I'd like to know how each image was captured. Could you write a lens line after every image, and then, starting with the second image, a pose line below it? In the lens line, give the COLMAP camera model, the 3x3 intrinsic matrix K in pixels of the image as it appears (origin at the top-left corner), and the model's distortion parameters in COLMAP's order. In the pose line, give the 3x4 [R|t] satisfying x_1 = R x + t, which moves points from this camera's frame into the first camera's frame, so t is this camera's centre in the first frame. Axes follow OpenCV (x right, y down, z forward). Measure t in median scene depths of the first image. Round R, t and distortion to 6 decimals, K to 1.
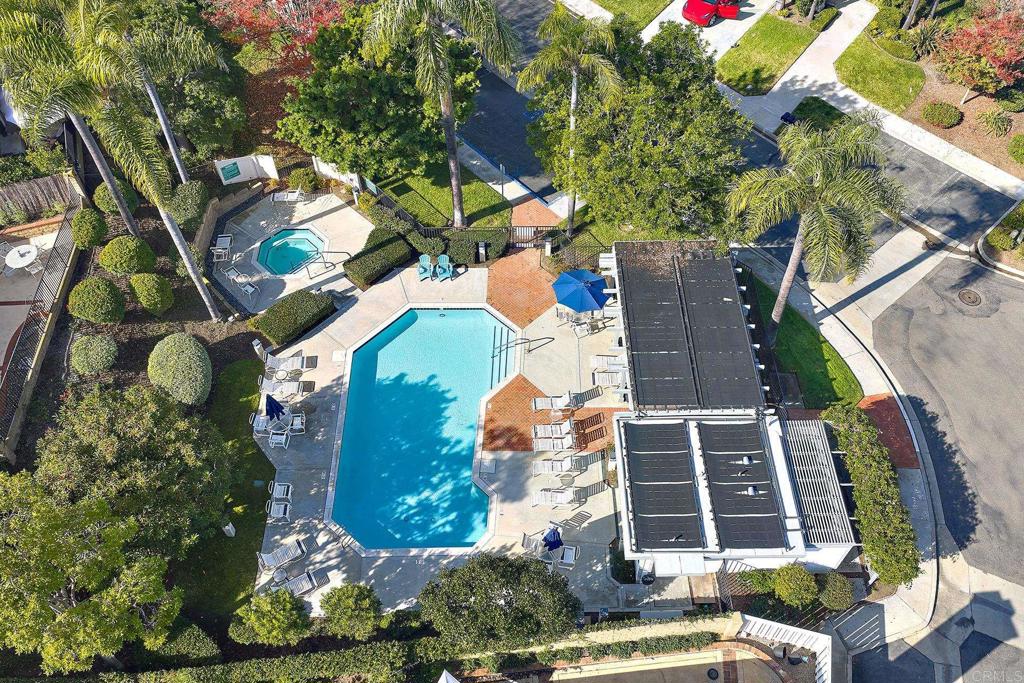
lens RADIAL K [[831.3, 0, 511.9], [0, 831.3, 343.6], [0, 0, 1]] dist [-0.000931, -0.004340]
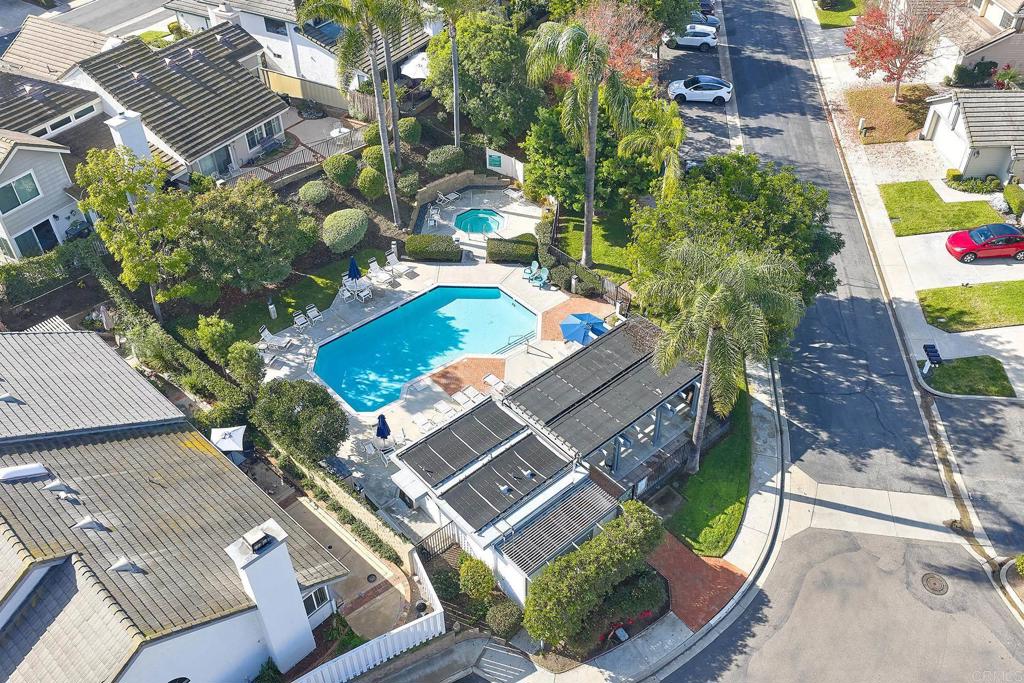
lens RADIAL K [[831.3, 0, 513.2], [0, 831.3, 340.1], [0, 0, 1]] dist [-0.000931, -0.004340]
pose [[0.657033, 0.496601, -0.567182, 0.655487], [-0.604952, 0.796253, -0.003621, 0.011368], [0.449822, 0.345497, 0.823584, 0.008143]]
